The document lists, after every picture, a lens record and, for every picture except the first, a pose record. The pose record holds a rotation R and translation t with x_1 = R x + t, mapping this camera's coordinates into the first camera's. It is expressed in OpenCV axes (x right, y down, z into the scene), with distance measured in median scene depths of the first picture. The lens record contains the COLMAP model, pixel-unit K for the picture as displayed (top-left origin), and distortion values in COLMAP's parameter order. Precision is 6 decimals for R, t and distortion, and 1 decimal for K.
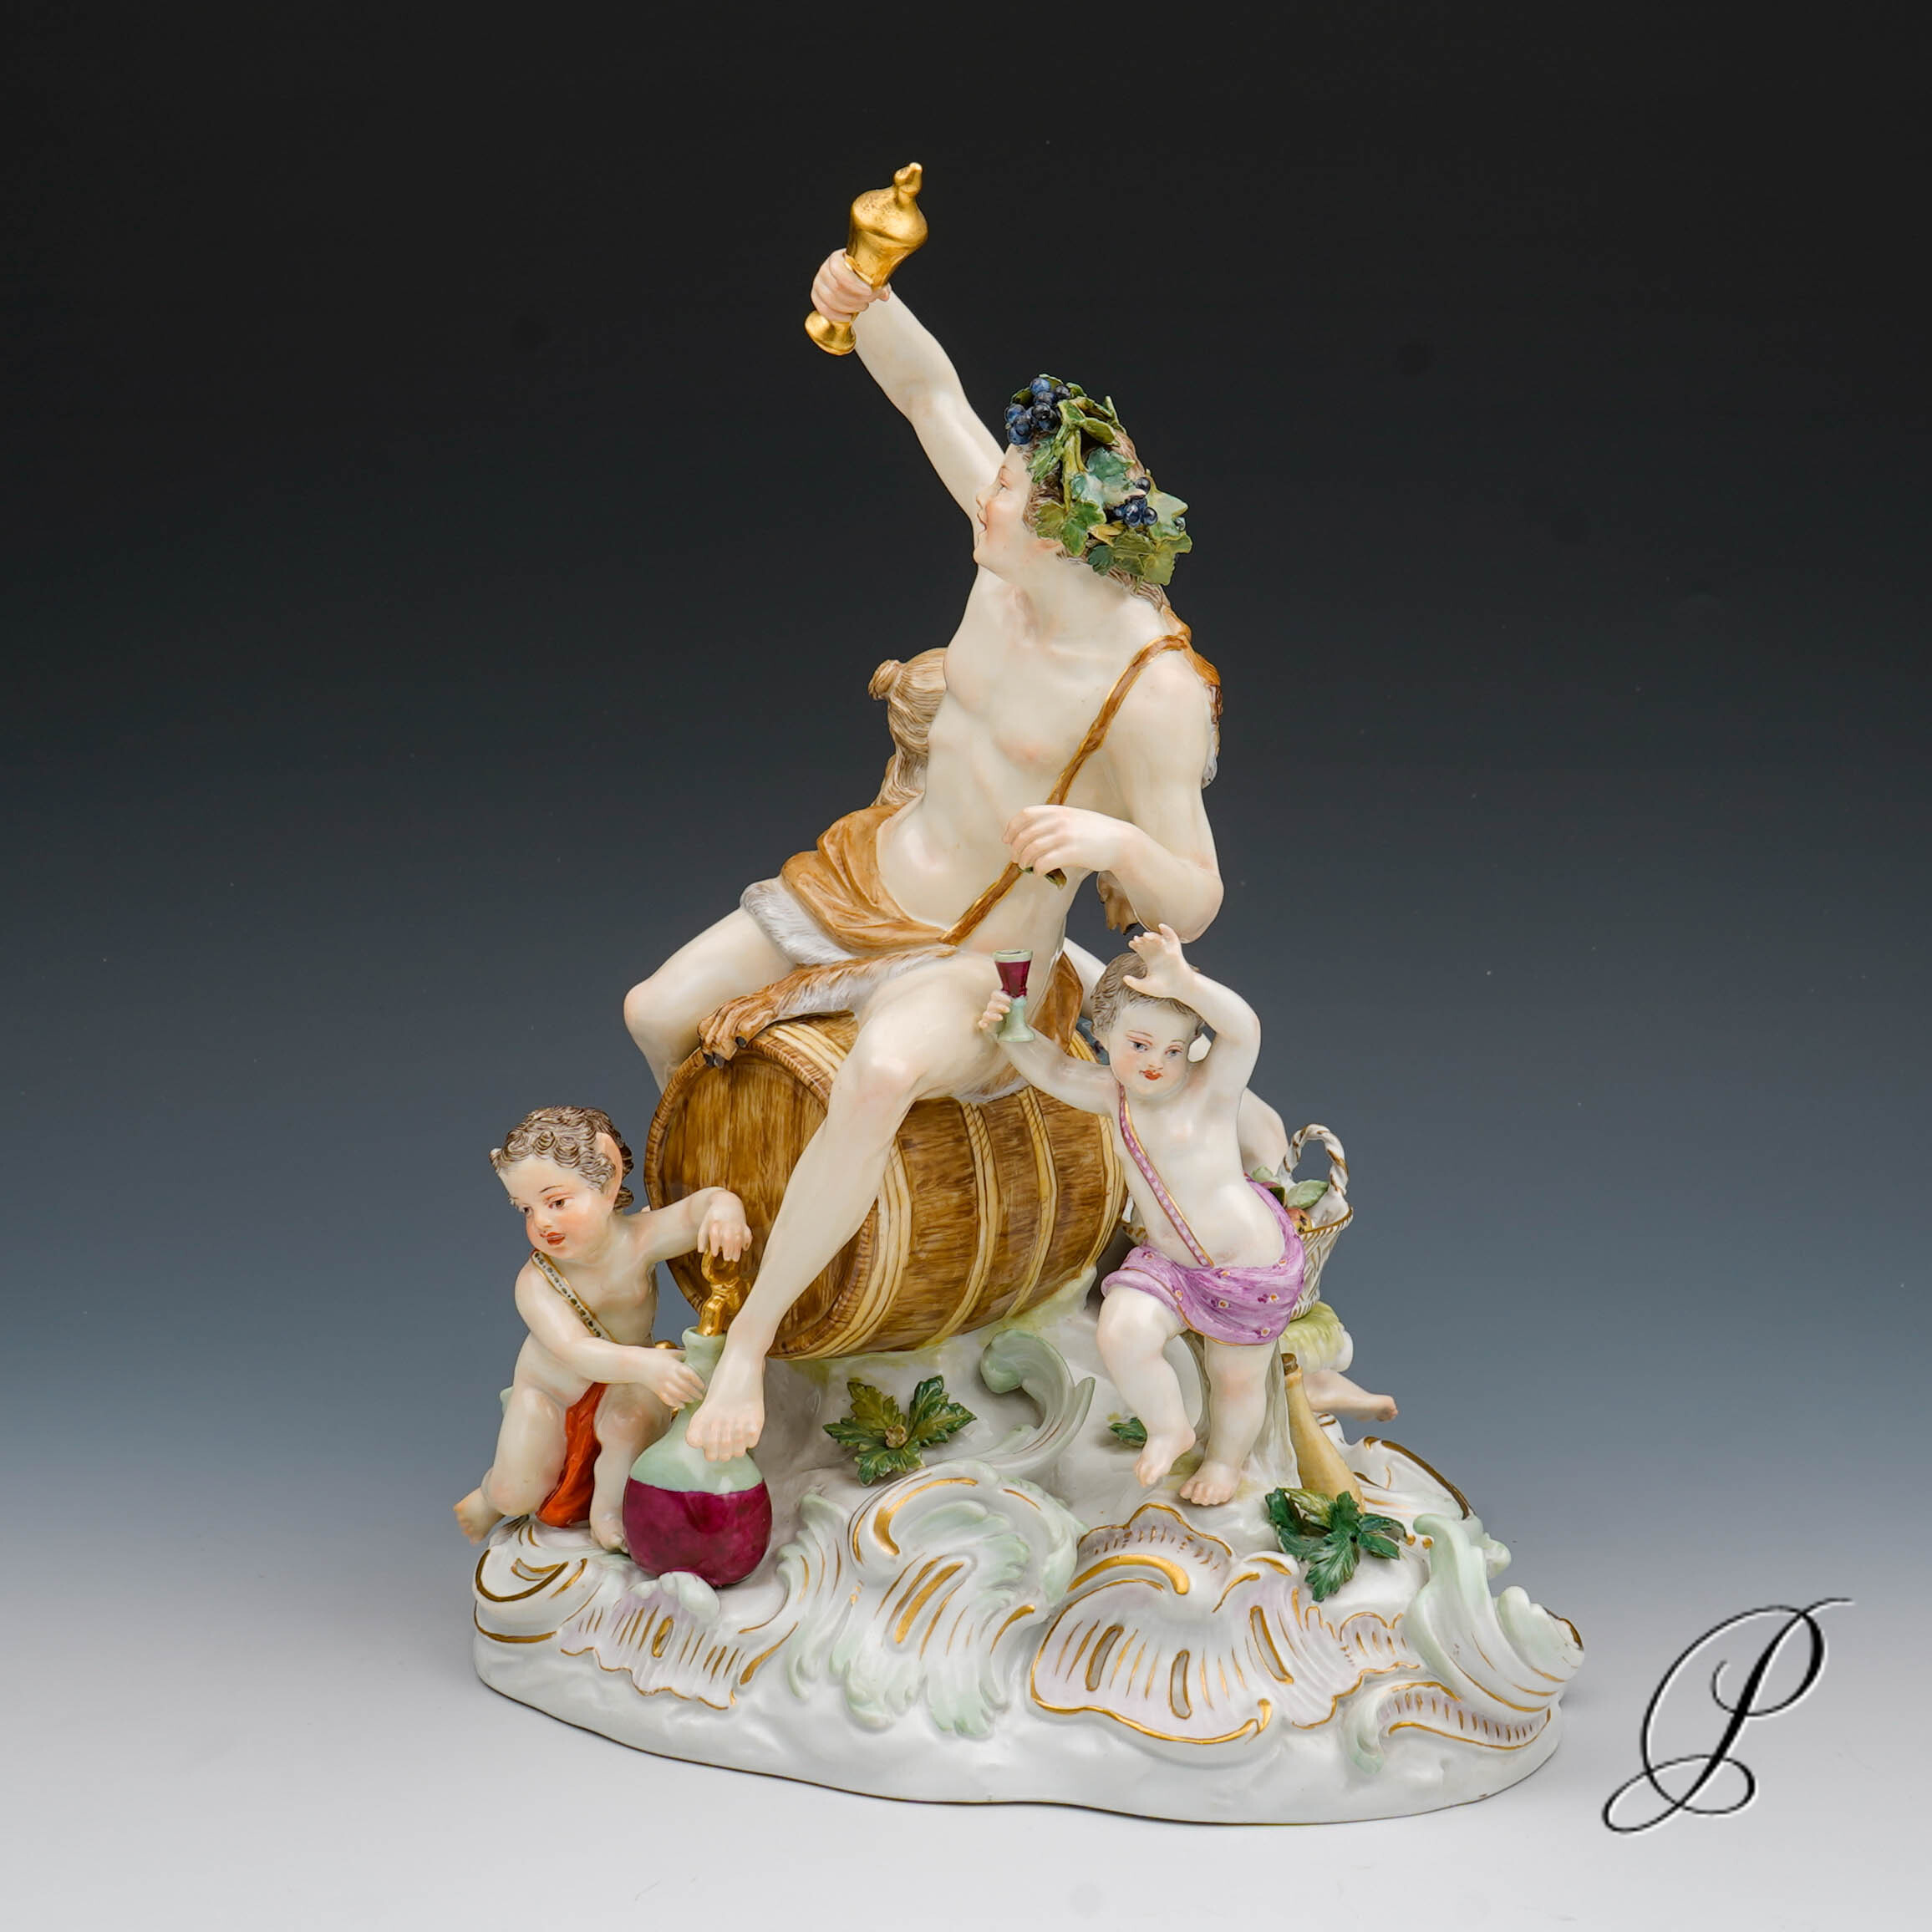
lens RADIAL K [[4525.3, 0, 1011.8], [0, 4525.3, 899.6], [0, 0, 1]] dist [0.022141, 0.000000]
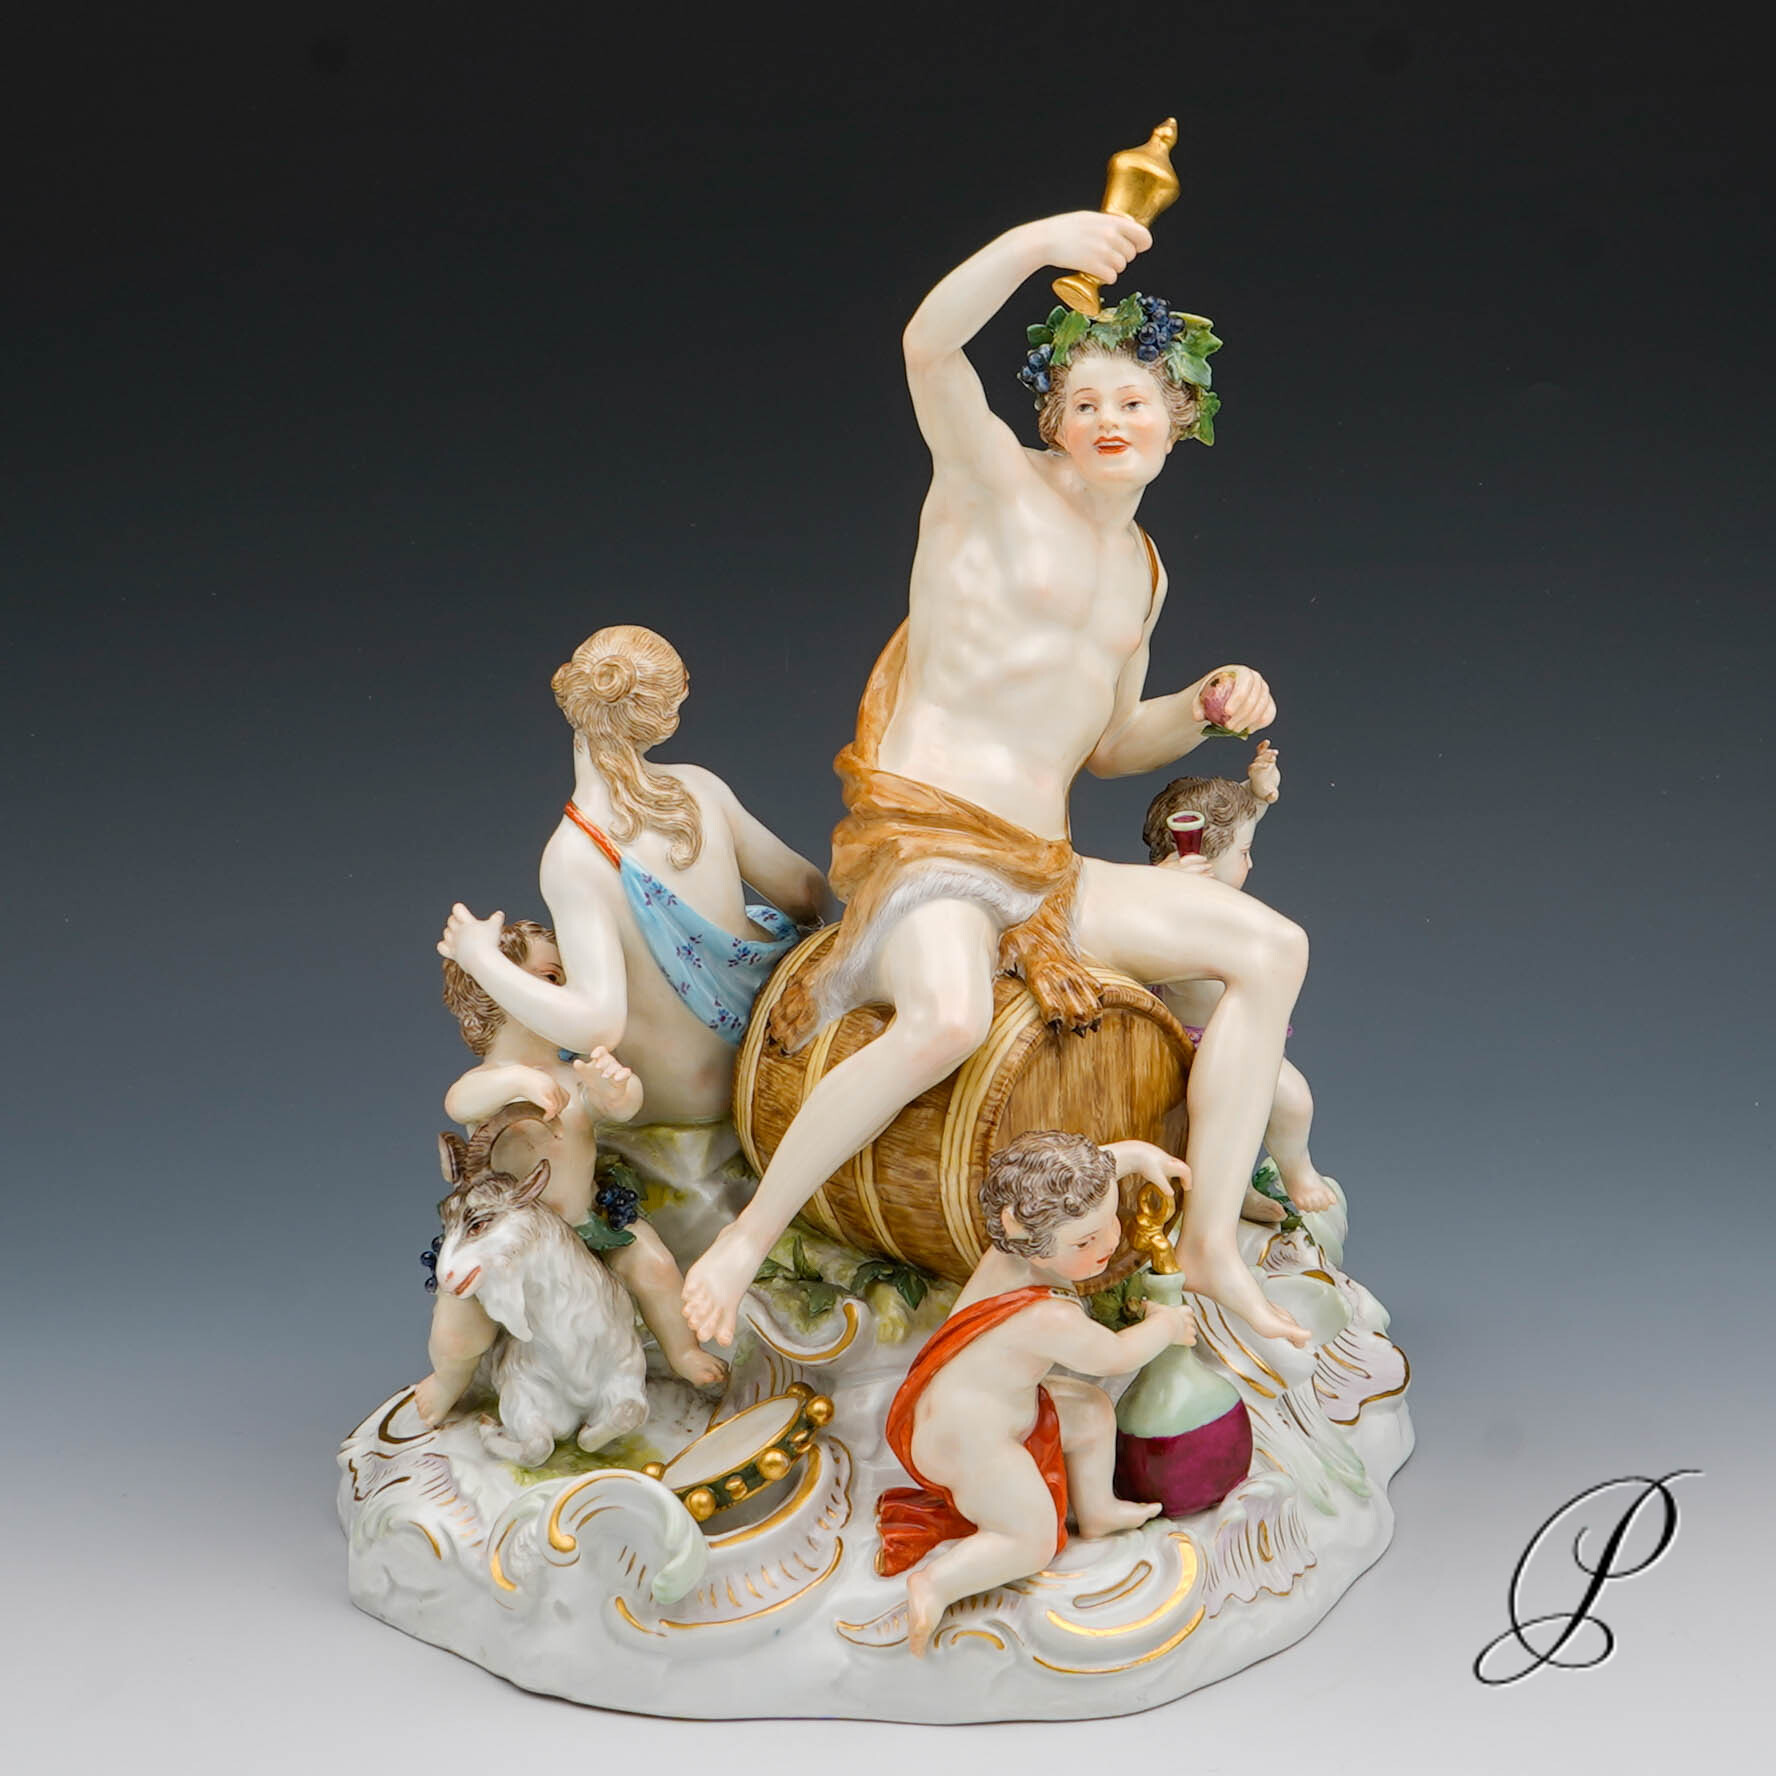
lens RADIAL K [[4985.3, 0, 970.9], [0, 4985.3, 716.1], [0, 0, 1]] dist [0.020516, 0.000000]
pose [[0.018864, -0.270595, 0.962508, -1.128977], [0.183117, 0.947331, 0.262739, -0.330450], [-0.982910, 0.171296, 0.067421, 0.953371]]
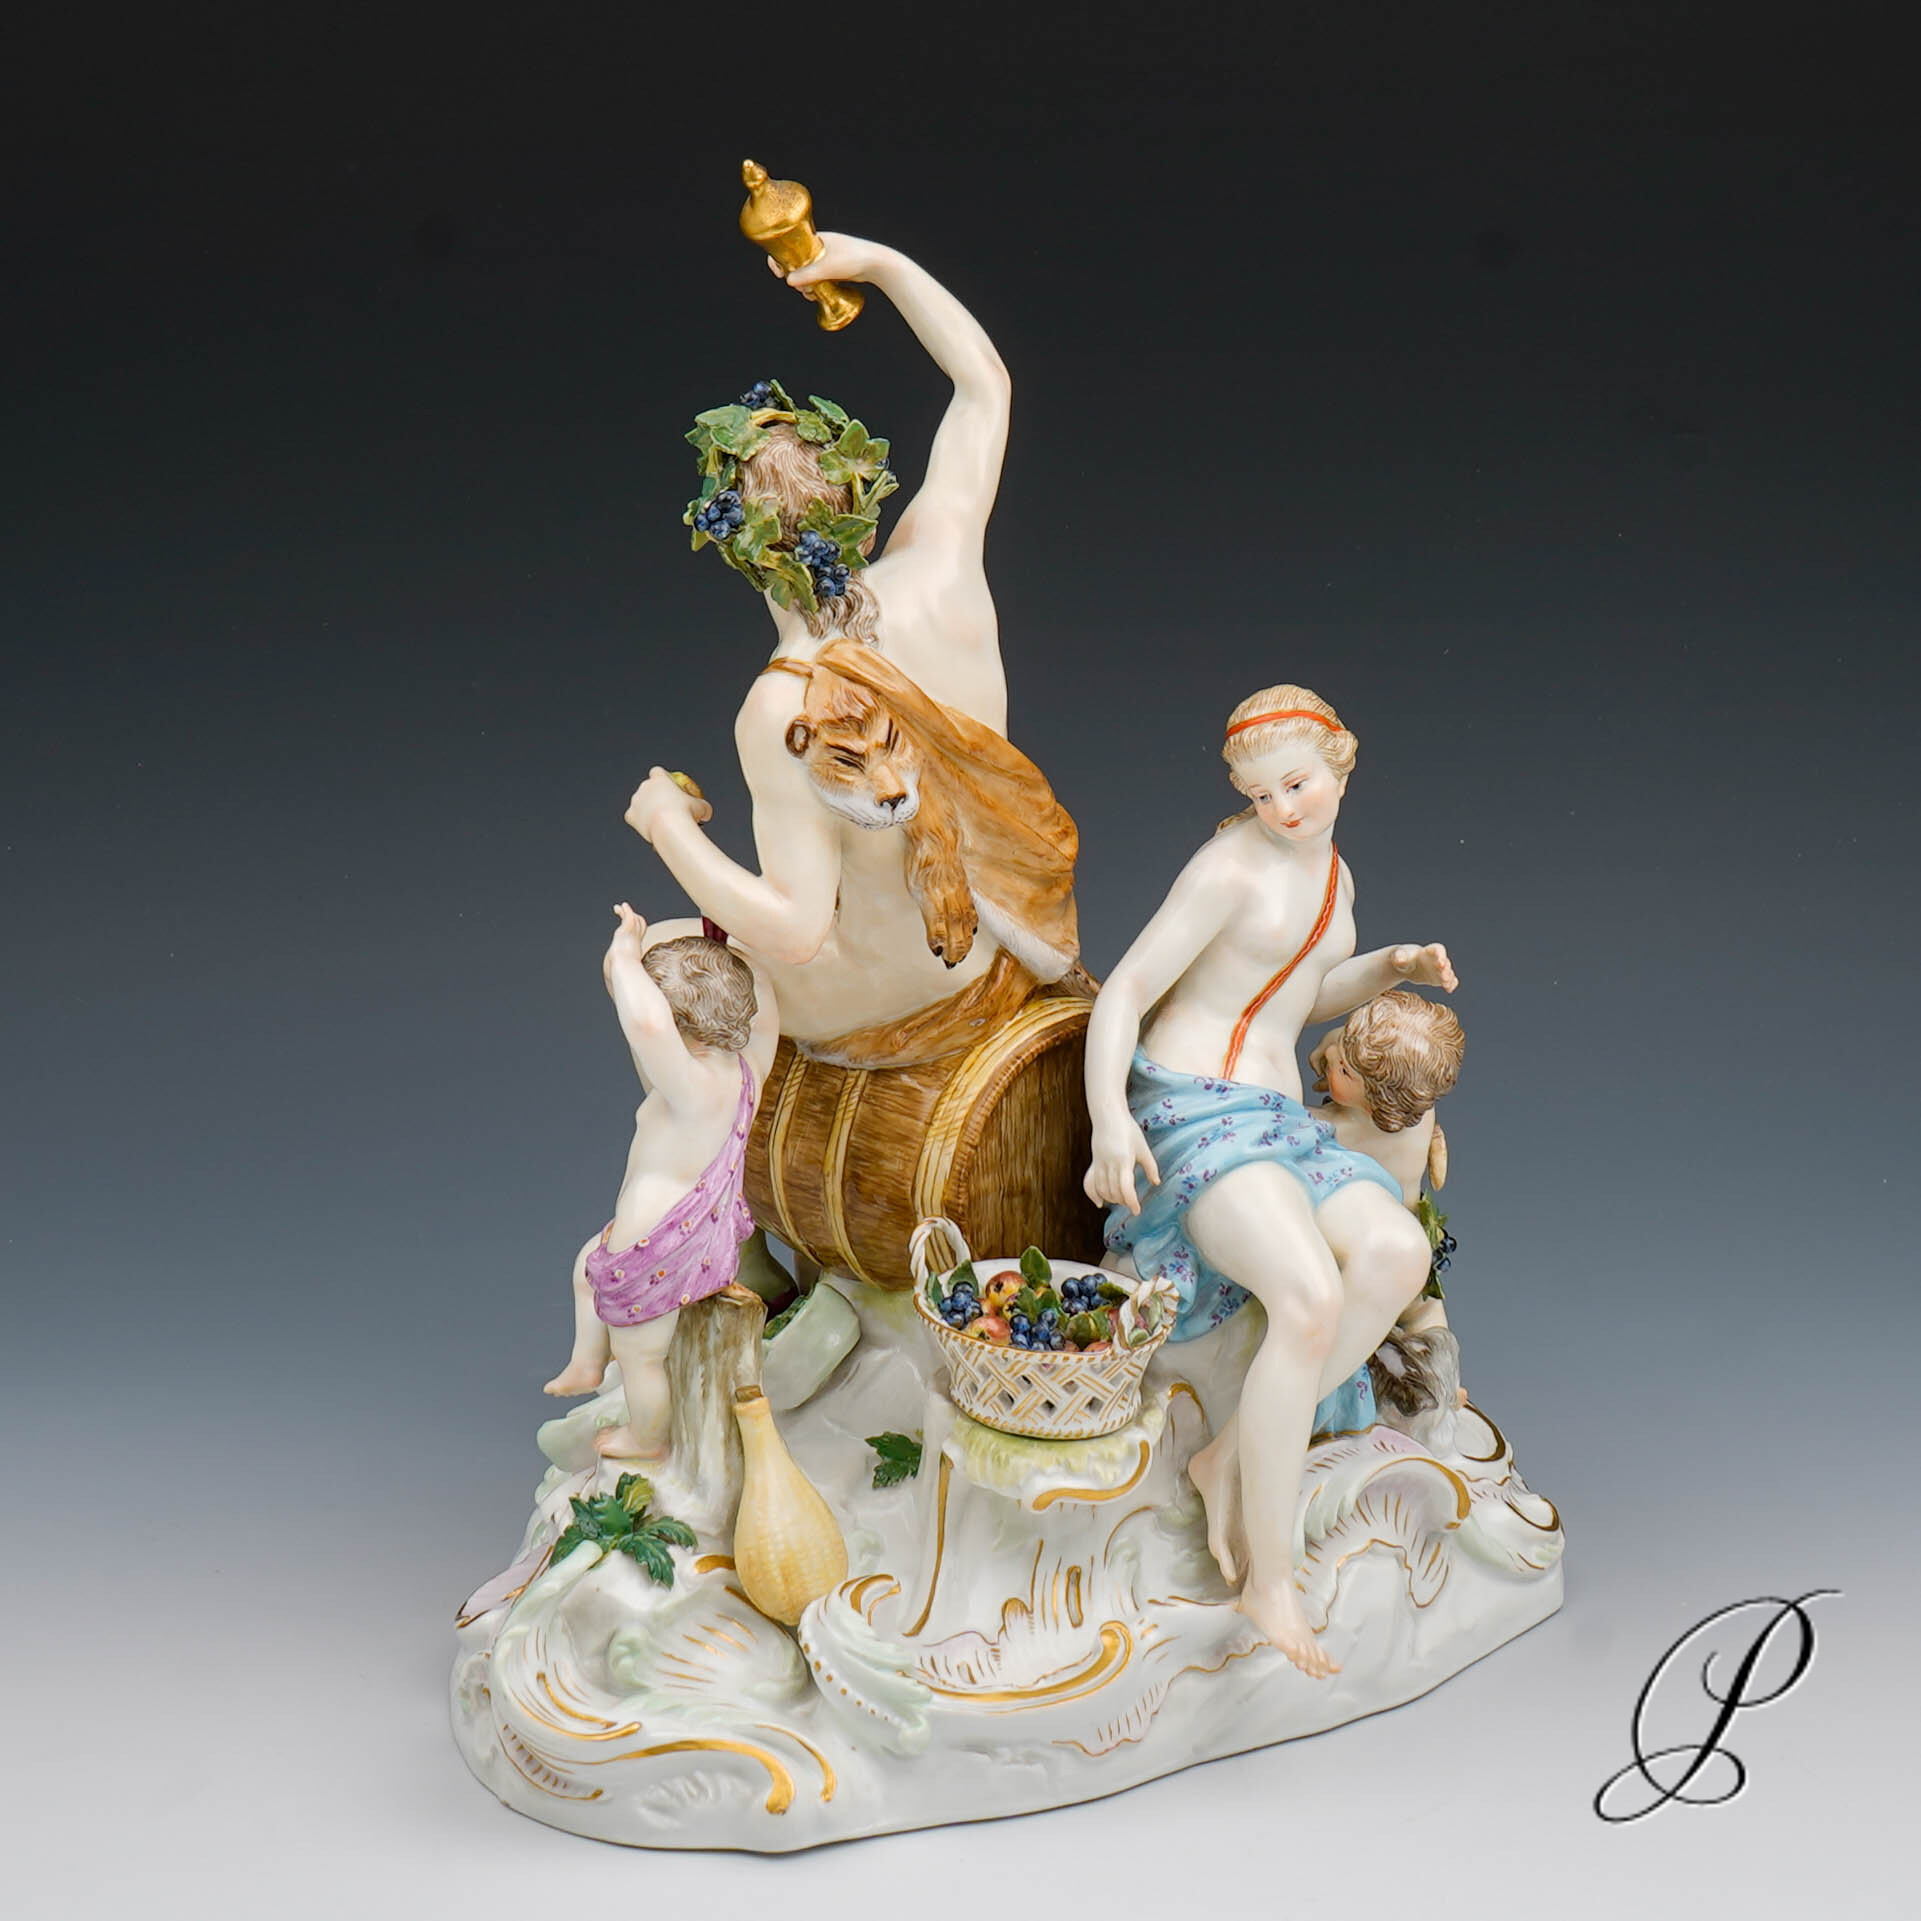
lens RADIAL K [[5349.3, 0, 1095.2], [0, 5349.3, 844.6], [0, 0, 1]] dist [0.036926, 0.000000]
pose [[0.032321, 0.268805, -0.962652, 1.187319], [-0.205158, 0.944431, 0.256829, -0.336996], [0.978195, 0.189195, 0.085672, 0.963505]]
